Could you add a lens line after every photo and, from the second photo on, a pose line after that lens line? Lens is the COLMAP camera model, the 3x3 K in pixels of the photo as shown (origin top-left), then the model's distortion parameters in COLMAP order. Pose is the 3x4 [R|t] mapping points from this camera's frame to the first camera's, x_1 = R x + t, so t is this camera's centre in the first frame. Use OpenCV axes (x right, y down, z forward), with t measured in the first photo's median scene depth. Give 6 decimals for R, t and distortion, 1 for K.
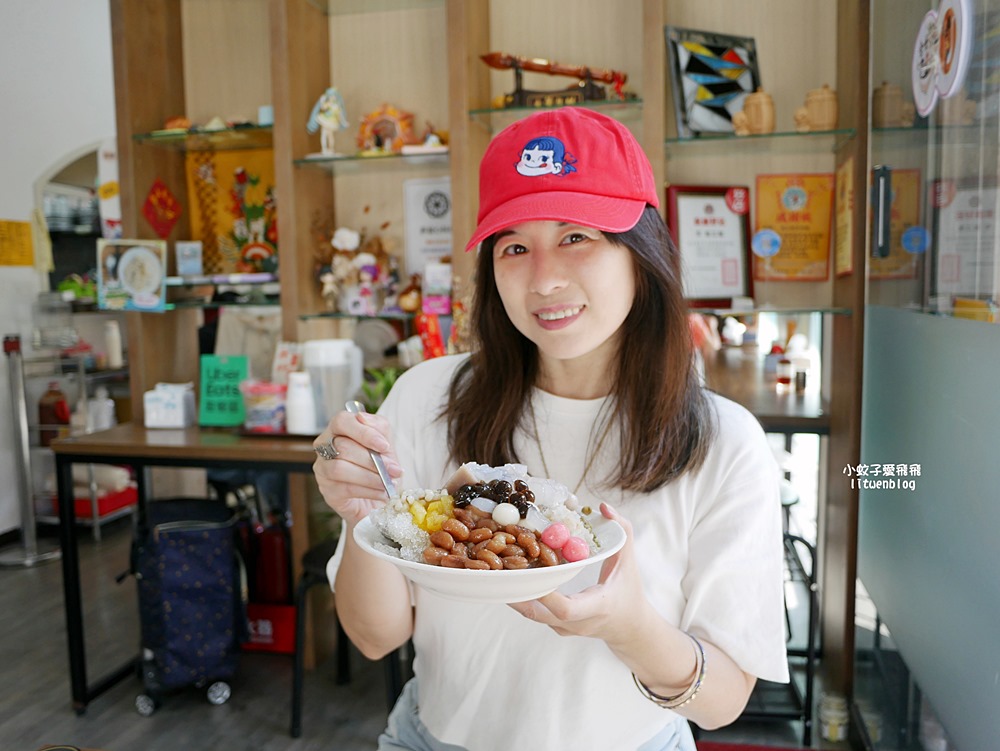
lens RADIAL K [[900.3, 0, 498.5], [0, 900.3, 394.0], [0, 0, 1]] dist [-0.002155, 0.003036]
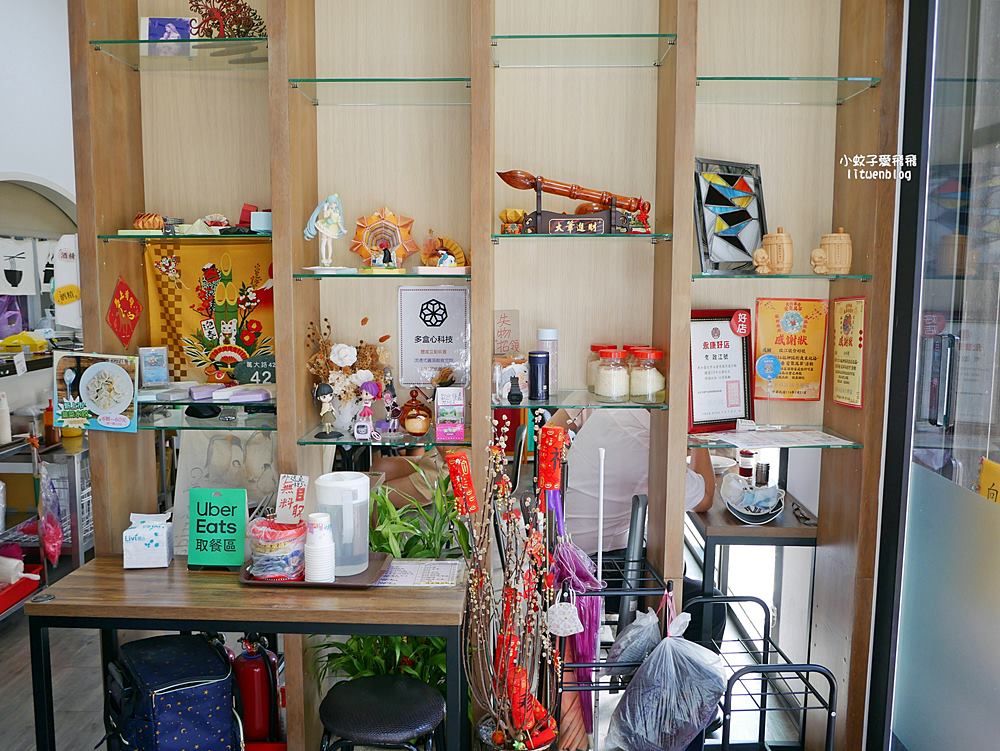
lens RADIAL K [[900.3, 0, 498.5], [0, 900.3, 394.0], [0, 0, 1]] dist [-0.002155, 0.003036]
pose [[0.979971, -0.003413, 0.199113, -0.206086], [-0.000732, 0.999785, 0.020745, -0.156179], [-0.199141, -0.020475, 0.979757, 0.055306]]
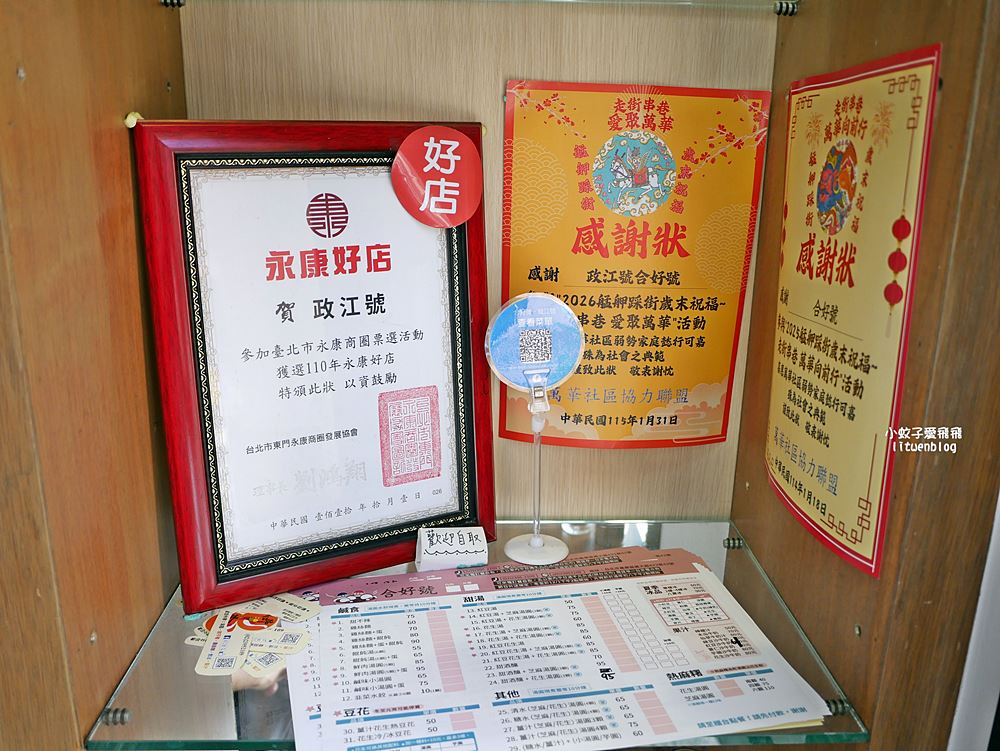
lens RADIAL K [[839.0, 0, 500.0], [0, 839.0, 375.5], [0, 0, 1]] dist [-0.037064, 0.006508]
pose [[0.976398, -0.034059, 0.213277, 0.228379], [-0.006176, 0.982681, 0.185202, -0.203175], [-0.215891, -0.182148, 0.959277, 0.743735]]
